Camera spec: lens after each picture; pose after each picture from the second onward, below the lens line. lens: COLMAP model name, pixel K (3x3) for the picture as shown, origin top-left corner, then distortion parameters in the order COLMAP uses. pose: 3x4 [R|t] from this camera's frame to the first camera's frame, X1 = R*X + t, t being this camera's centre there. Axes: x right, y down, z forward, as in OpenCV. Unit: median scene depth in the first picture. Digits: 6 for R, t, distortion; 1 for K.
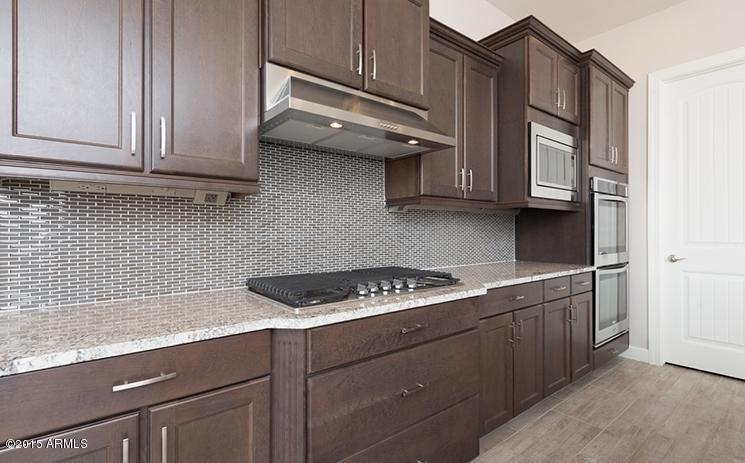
lens RADIAL K [[362.3, 0, 372.5], [0, 362.3, 231.5], [0, 0, 1]] dist [0.000576, -0.000069]
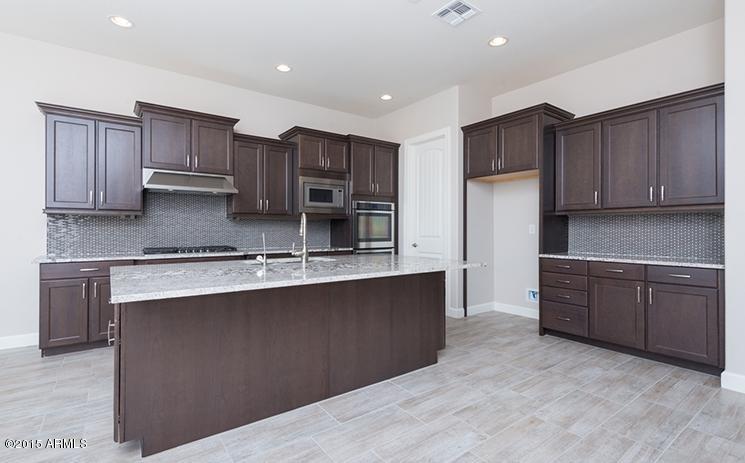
lens RADIAL K [[363.1, 0, 391.0], [0, 363.1, 230.6], [0, 0, 1]] dist [-0.000057, -0.000118]
pose [[0.999902, 0.001618, -0.013886, 1.497313], [-0.001582, 0.999995, 0.002585, 0.000065], [0.013891, -0.002562, 0.999900, -1.596234]]
